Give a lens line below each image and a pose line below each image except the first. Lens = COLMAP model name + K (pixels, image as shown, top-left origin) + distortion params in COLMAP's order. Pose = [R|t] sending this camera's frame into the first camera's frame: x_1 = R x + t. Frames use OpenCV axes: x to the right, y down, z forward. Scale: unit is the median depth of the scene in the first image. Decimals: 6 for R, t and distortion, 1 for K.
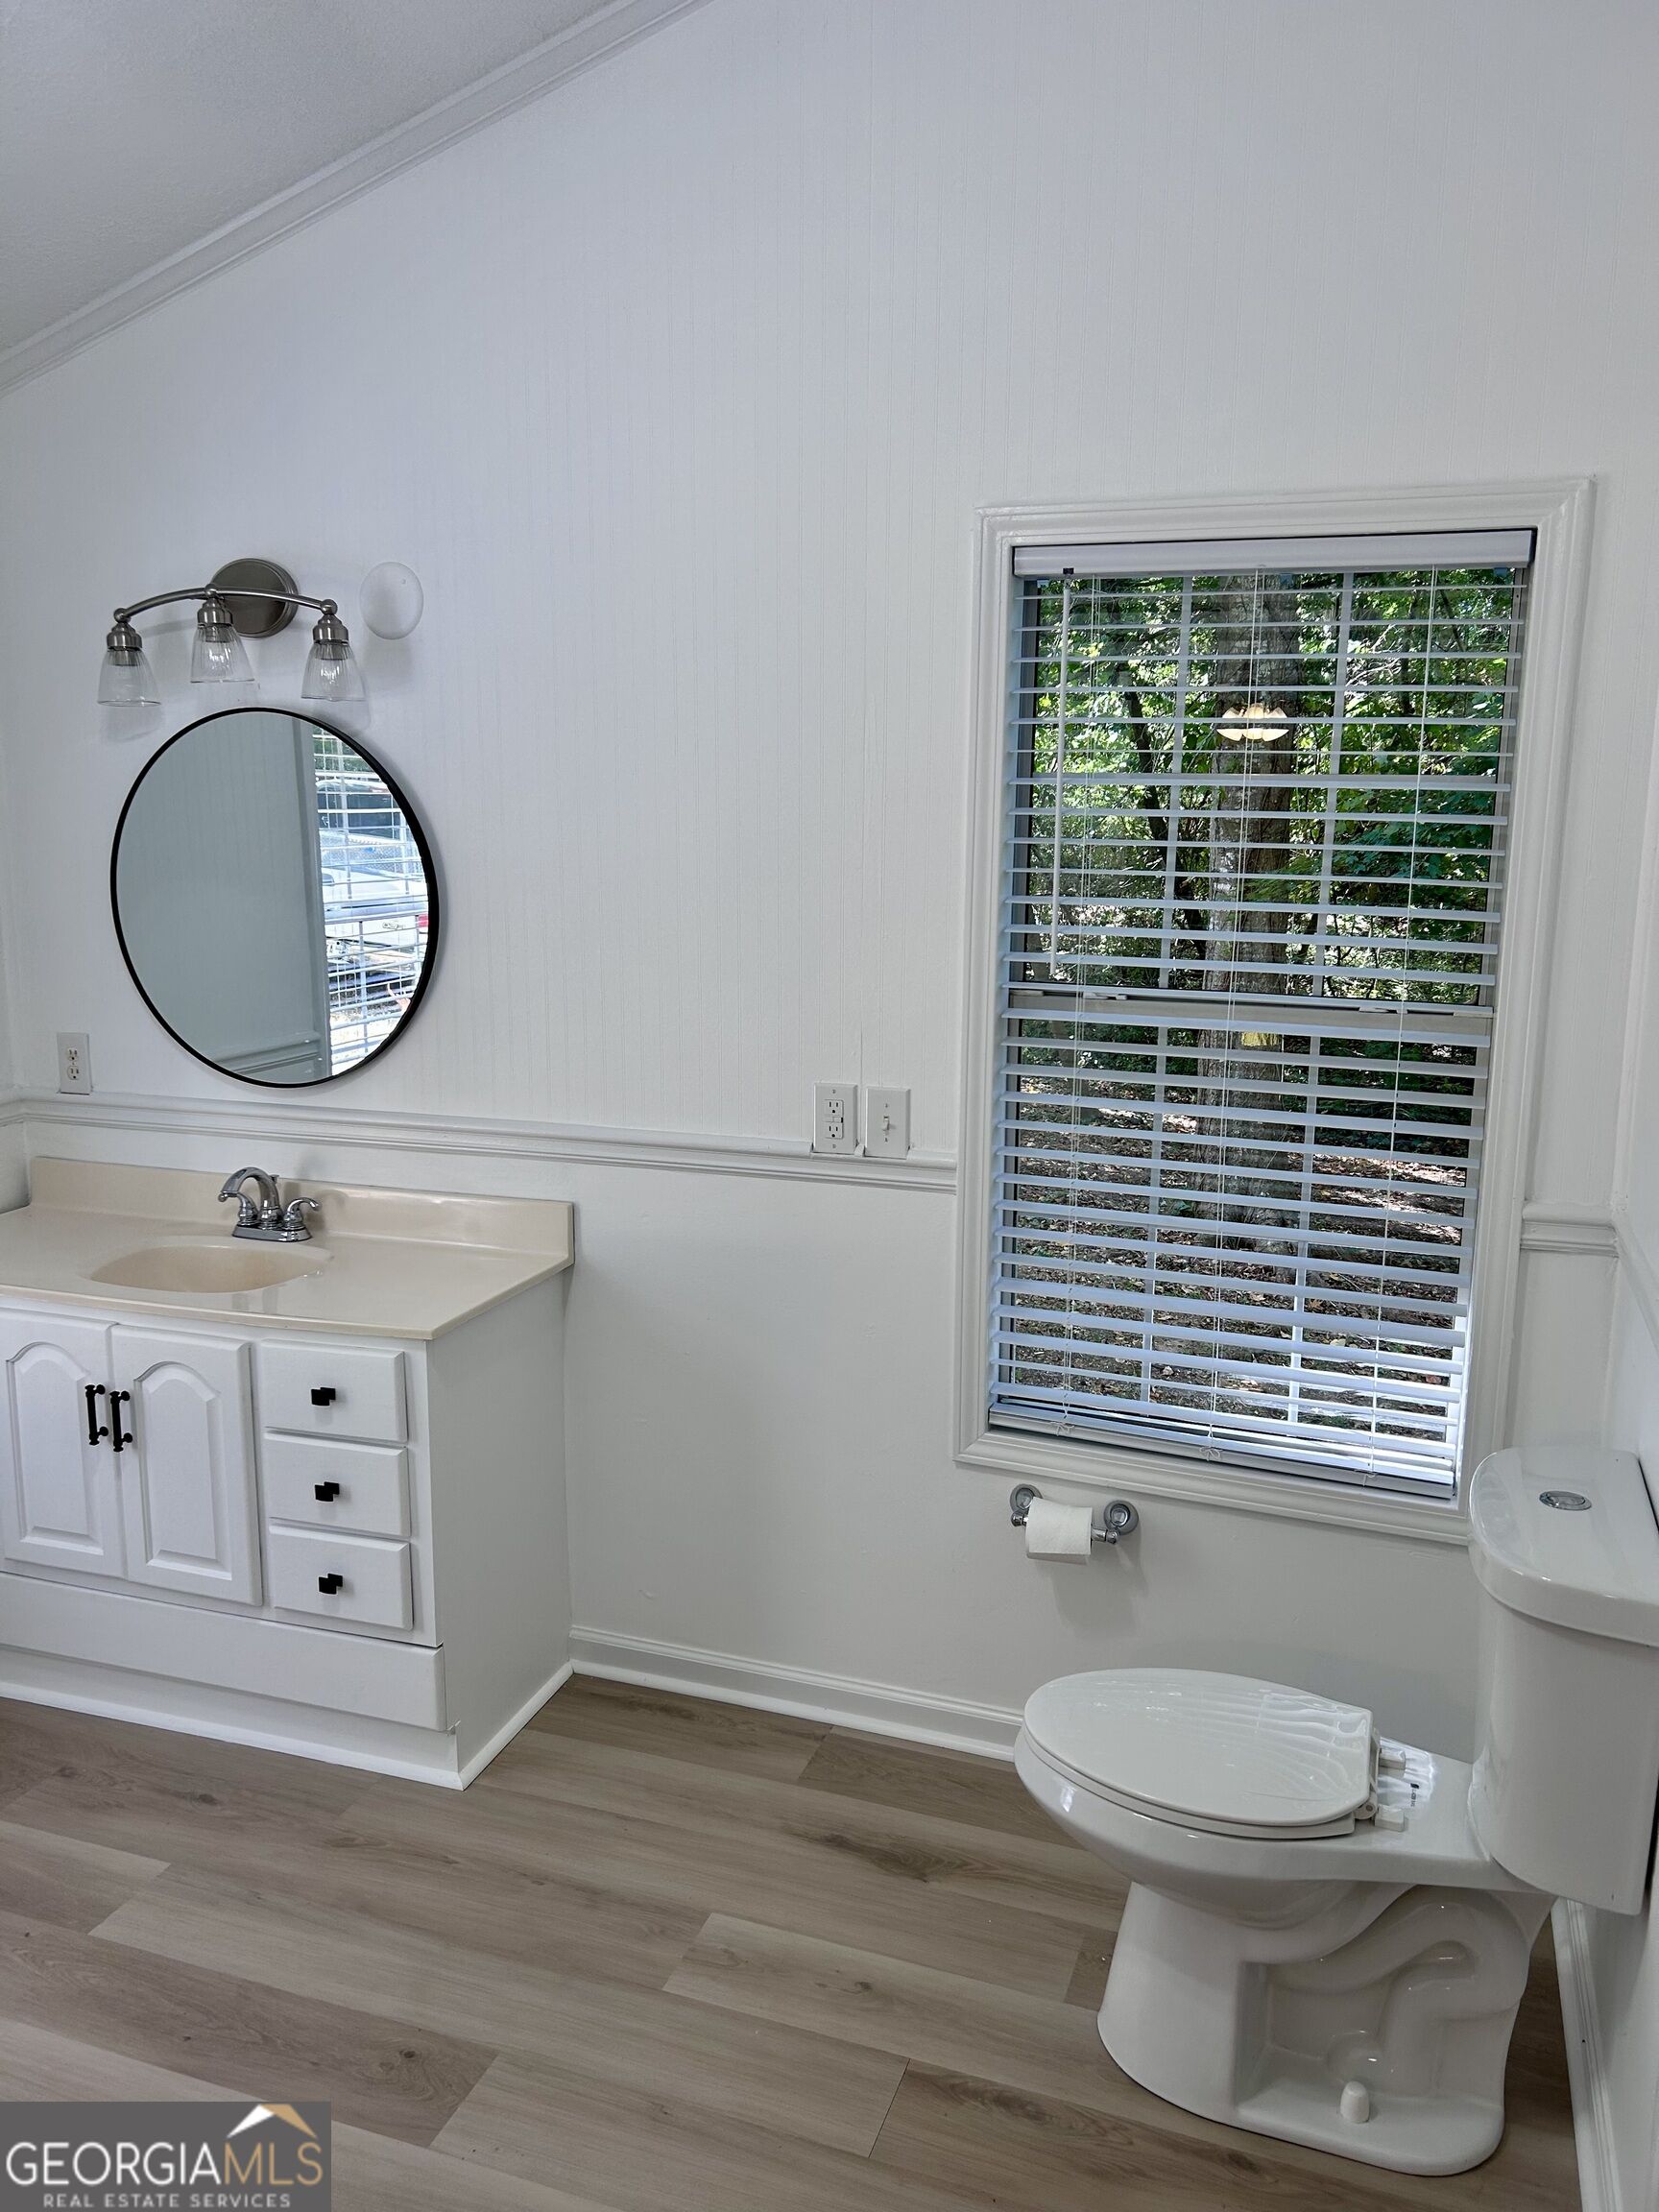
lens RADIAL K [[1665.7, 0, 841.7], [0, 1665.7, 1108.8], [0, 0, 1]] dist [0.048368, -0.047332]
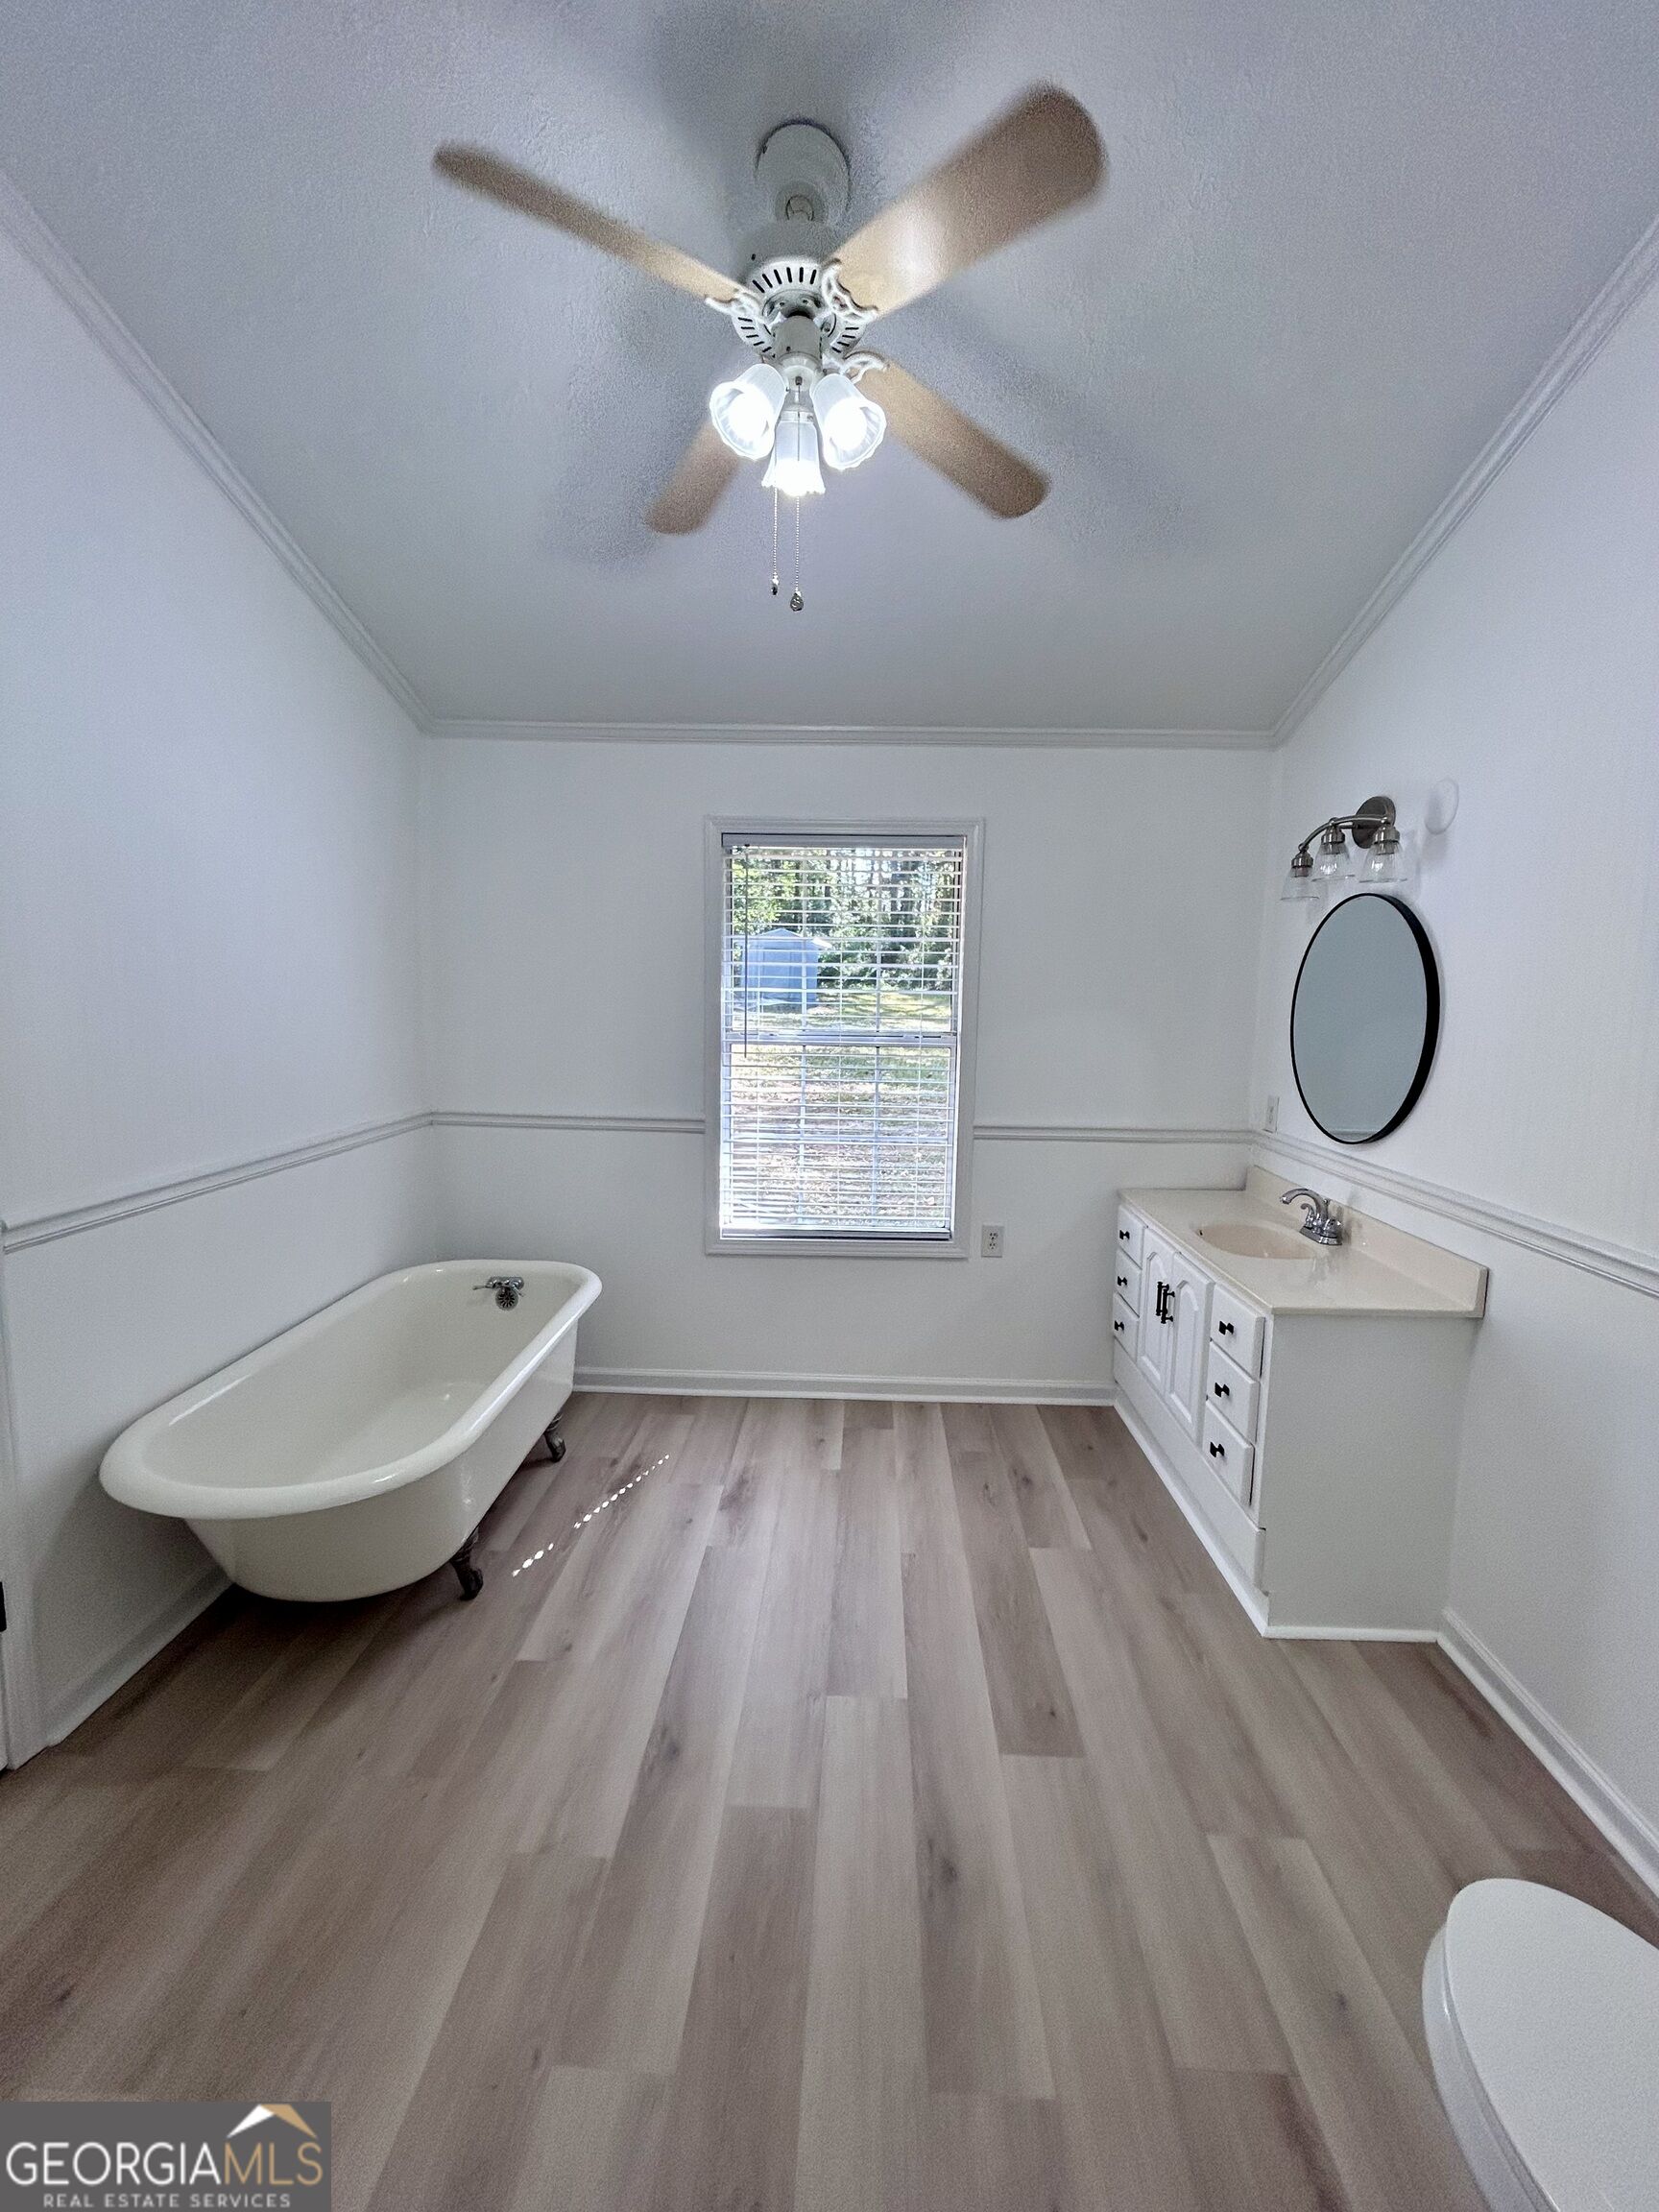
lens RADIAL K [[900.8, 0, 833.6], [0, 900.8, 1096.8], [0, 0, 1]] dist [-0.004834, 0.001997]
pose [[0.291827, 0.108478, -0.950300, 0.345958], [-0.185180, 0.981157, 0.055133, -0.015419], [0.938374, 0.159888, 0.306416, 0.366666]]
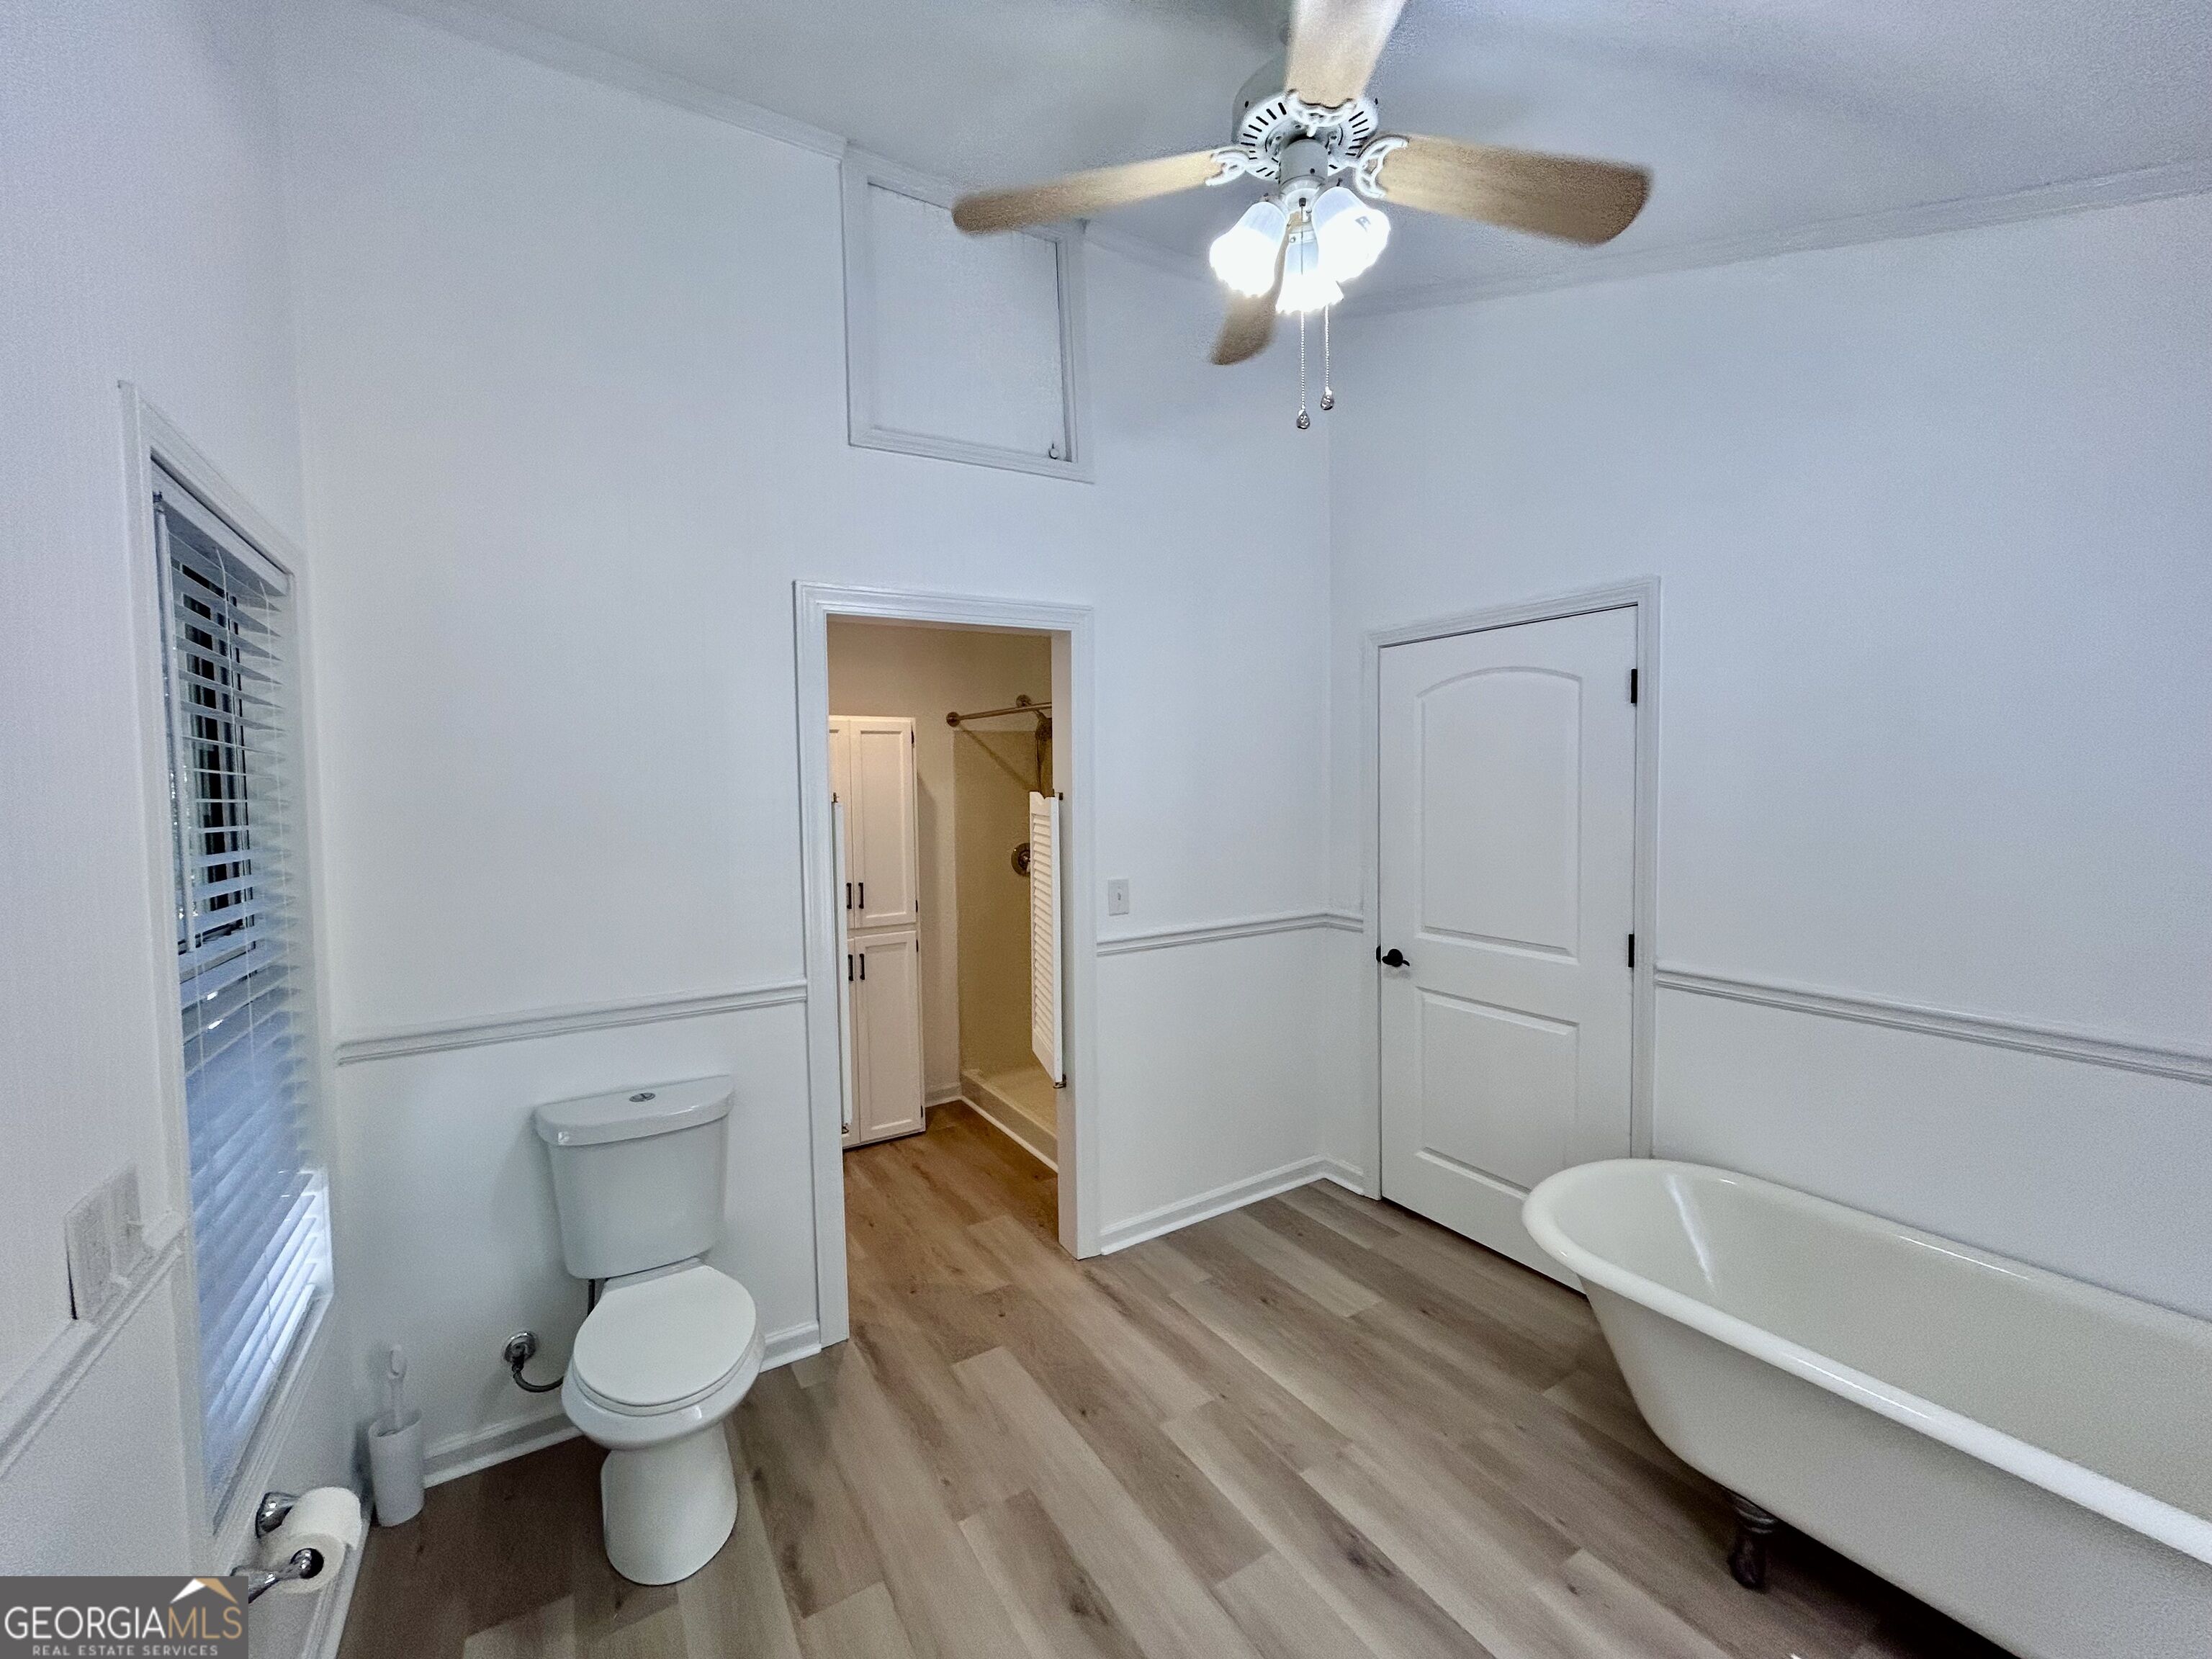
lens RADIAL K [[900.8, 0, 1106.1], [0, 900.8, 830.4], [0, 0, 1]] dist [-0.004834, 0.001997]
pose [[-0.778936, -0.033921, 0.626185, -0.507374], [0.119482, 0.972216, 0.201295, -0.170797], [-0.615615, 0.231614, -0.753242, 1.021118]]
